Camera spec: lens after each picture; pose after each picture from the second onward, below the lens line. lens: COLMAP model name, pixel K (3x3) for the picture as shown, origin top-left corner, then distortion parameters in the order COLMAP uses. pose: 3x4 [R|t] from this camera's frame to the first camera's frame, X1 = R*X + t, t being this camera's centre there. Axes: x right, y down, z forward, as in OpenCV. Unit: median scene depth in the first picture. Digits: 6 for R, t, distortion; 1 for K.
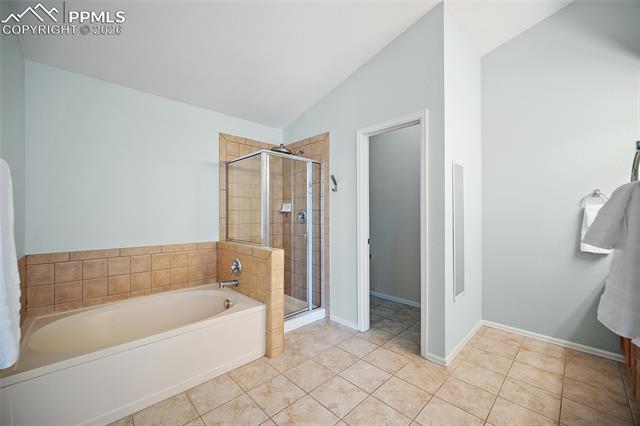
lens RADIAL K [[254.0, 0, 316.2], [0, 254.0, 212.9], [0, 0, 1]] dist [-0.000593, -0.000130]
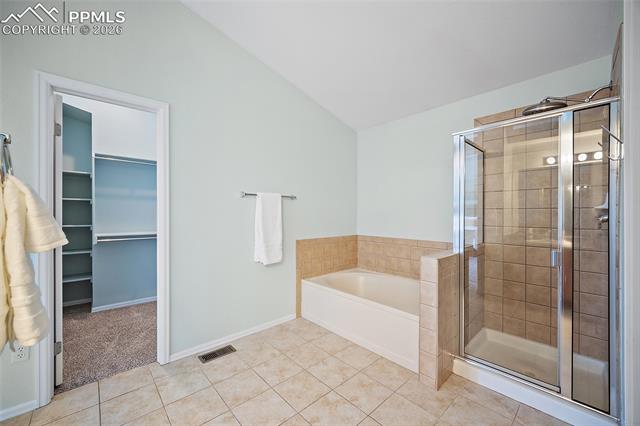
lens RADIAL K [[254.0, 0, 316.2], [0, 254.0, 212.9], [0, 0, 1]] dist [-0.000593, -0.000130]
pose [[-0.028375, -0.002108, -0.999595, 0.697094], [0.001350, 0.999997, -0.002147, 0.005151], [0.999596, -0.001410, -0.028372, 0.685064]]
